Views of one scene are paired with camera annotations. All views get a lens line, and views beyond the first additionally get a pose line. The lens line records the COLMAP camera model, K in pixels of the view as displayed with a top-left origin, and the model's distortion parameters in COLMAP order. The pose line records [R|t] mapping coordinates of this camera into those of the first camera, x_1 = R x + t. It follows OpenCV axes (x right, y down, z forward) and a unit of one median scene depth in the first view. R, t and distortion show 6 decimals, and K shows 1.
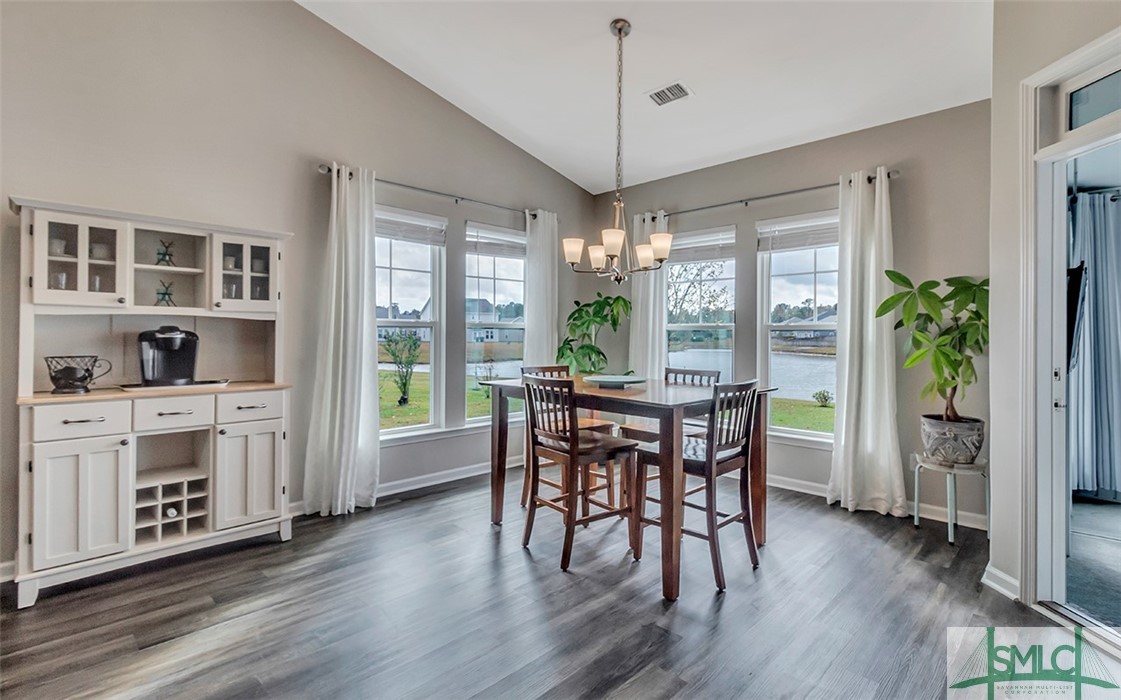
lens RADIAL K [[520.3, 0, 568.2], [0, 520.3, 336.0], [0, 0, 1]] dist [0.004422, 0.000831]
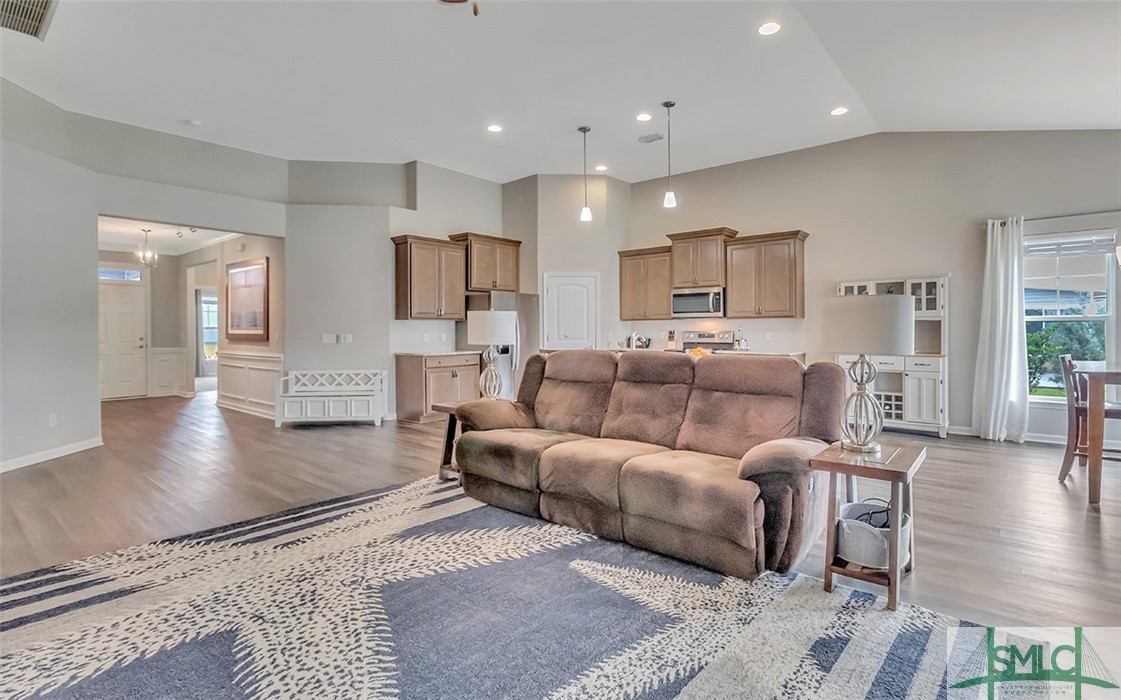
lens RADIAL K [[542.7, 0, 556.9], [0, 542.7, 333.2], [0, 0, 1]] dist [-0.001799, -0.000831]
pose [[0.057100, -0.001128, -0.998368, 1.213737], [0.002571, 0.999996, -0.000983, 0.013184], [0.998365, -0.002510, 0.057102, -0.449149]]
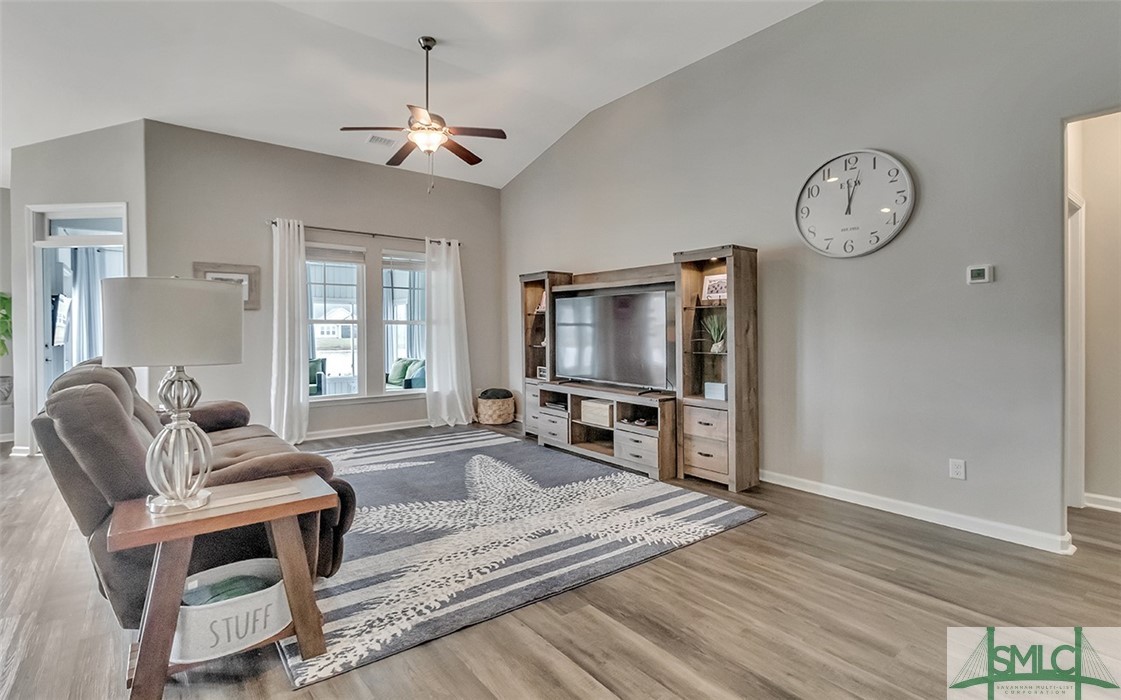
lens RADIAL K [[525.8, 0, 563.5], [0, 525.8, 331.6], [0, 0, 1]] dist [0.001766, 0.000389]
pose [[0.121144, -0.008733, 0.992597, -0.703936], [0.000271, 0.999962, 0.008765, -0.003124], [-0.992635, -0.000793, 0.121142, -1.008390]]
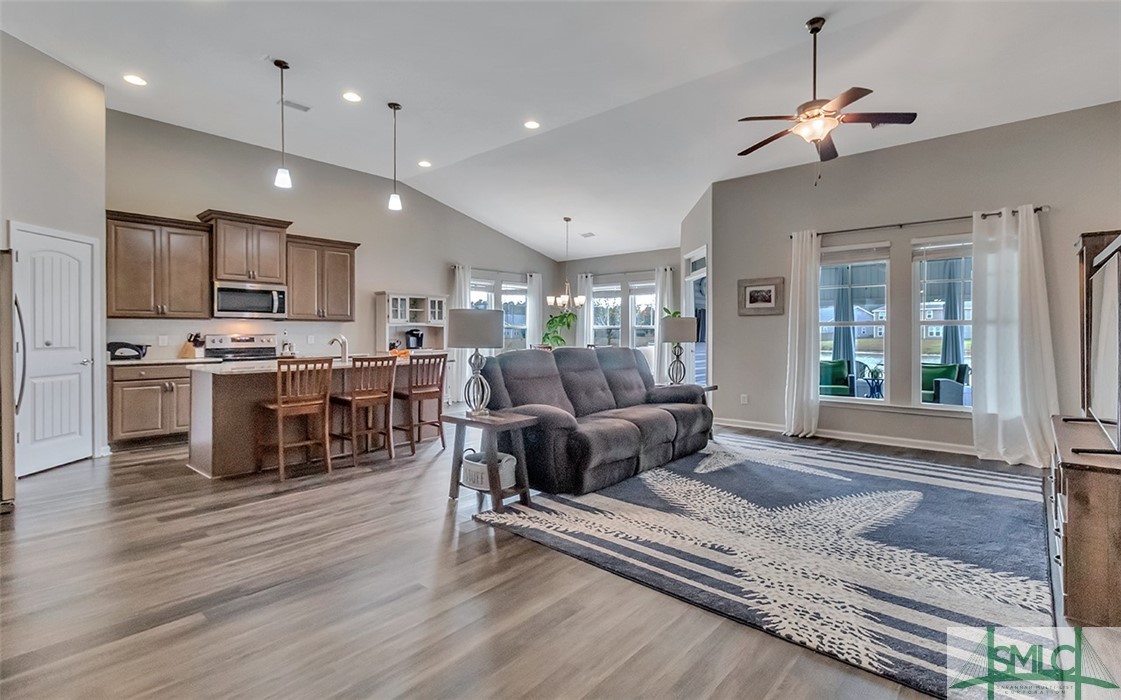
lens RADIAL K [[528.4, 0, 568.1], [0, 528.4, 335.5], [0, 0, 1]] dist [0.001736, -0.000053]
pose [[0.998177, -0.006190, 0.060036, -0.065967], [0.005779, 0.999959, 0.007031, 0.000993], [-0.060077, -0.006671, 0.998171, -1.744252]]
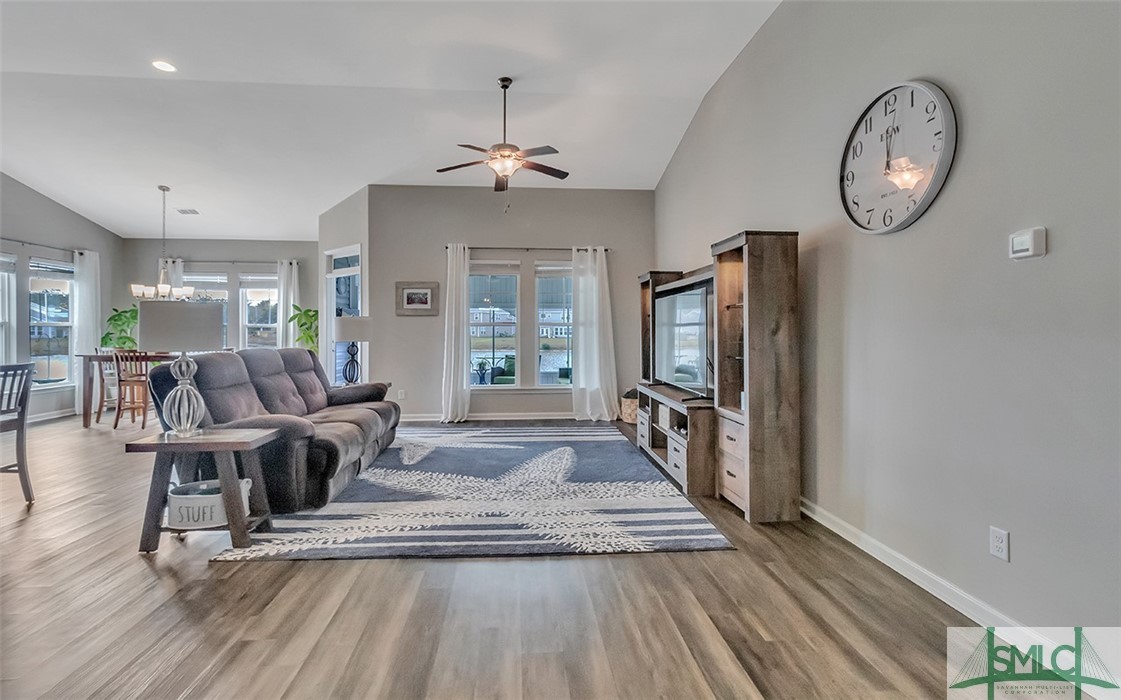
lens RADIAL K [[525.8, 0, 563.5], [0, 525.8, 331.6], [0, 0, 1]] dist [0.001766, 0.000389]
pose [[0.653241, -0.006232, 0.757125, -0.467534], [0.003467, 0.999980, 0.005241, -0.001471], [-0.757143, -0.000799, 0.653249, -1.658852]]
